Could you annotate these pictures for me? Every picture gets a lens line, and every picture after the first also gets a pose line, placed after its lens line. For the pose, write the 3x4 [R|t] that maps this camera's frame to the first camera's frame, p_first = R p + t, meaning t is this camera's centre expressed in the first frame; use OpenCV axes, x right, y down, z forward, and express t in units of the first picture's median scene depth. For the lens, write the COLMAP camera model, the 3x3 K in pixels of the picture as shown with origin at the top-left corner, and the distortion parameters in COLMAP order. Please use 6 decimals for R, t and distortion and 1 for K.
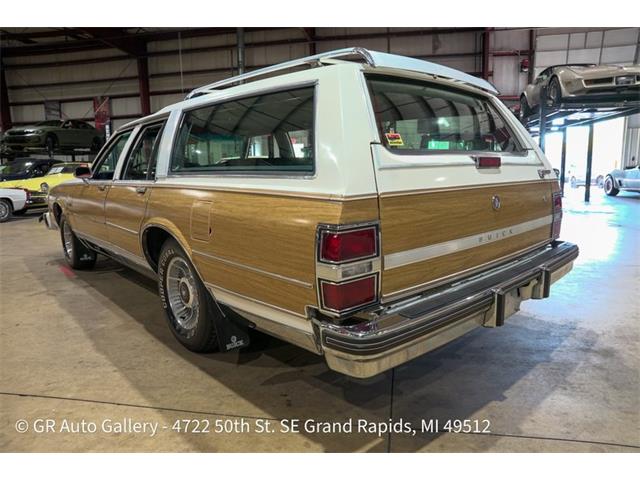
lens RADIAL K [[435.3, 0, 317.5], [0, 435.3, 242.0], [0, 0, 1]] dist [-0.121766, 0.083593]
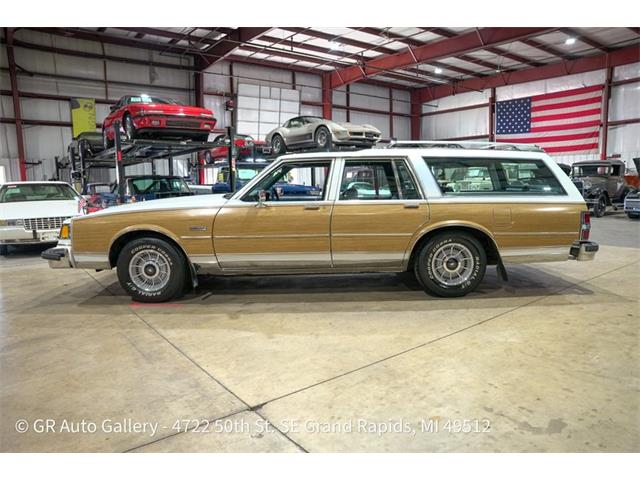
lens RADIAL K [[435.3, 0, 320.1], [0, 435.3, 241.4], [0, 0, 1]] dist [-0.121766, 0.083593]
pose [[0.667467, -0.087451, 0.739486, -0.256553], [0.129441, 0.991587, 0.000430, -0.005479], [-0.733302, 0.095432, 0.673172, 0.028858]]
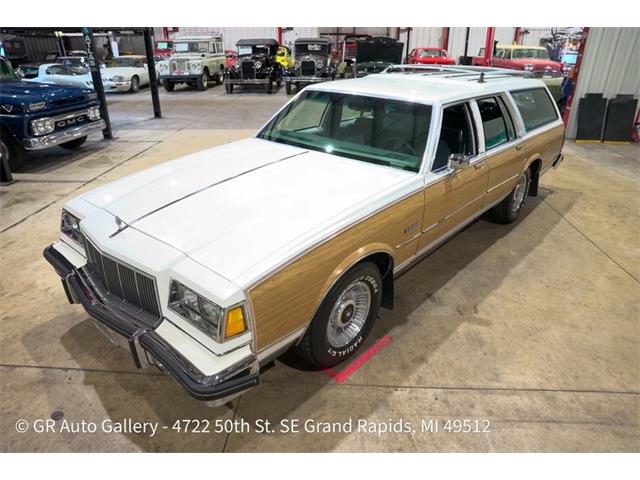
lens RADIAL K [[435.3, 0, 319.8], [0, 435.3, 241.0], [0, 0, 1]] dist [-0.121766, 0.083593]
pose [[-0.120225, -0.407504, 0.905255, -0.265420], [0.166215, 0.890734, 0.423043, -0.084194], [-0.978733, 0.201327, -0.039356, 0.262658]]
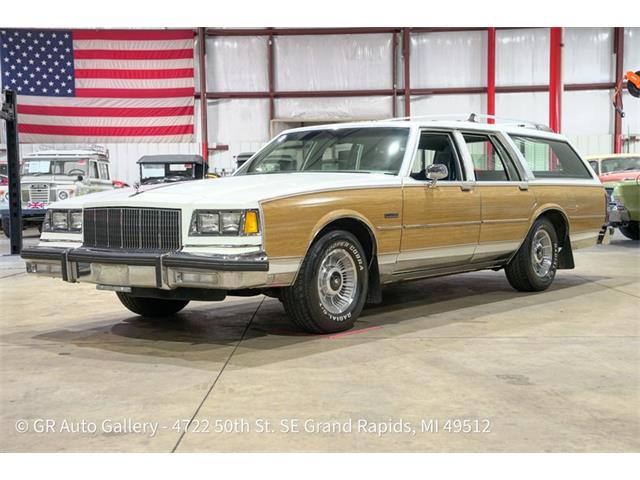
lens RADIAL K [[930.6, 0, 324.0], [0, 930.6, 243.7], [0, 0, 1]] dist [0.254613, 0.000000]
pose [[-0.179689, -0.028338, 0.983315, -0.469653], [0.183343, 0.981106, 0.061778, -0.035734], [-0.966487, 0.191385, -0.171098, 0.310573]]
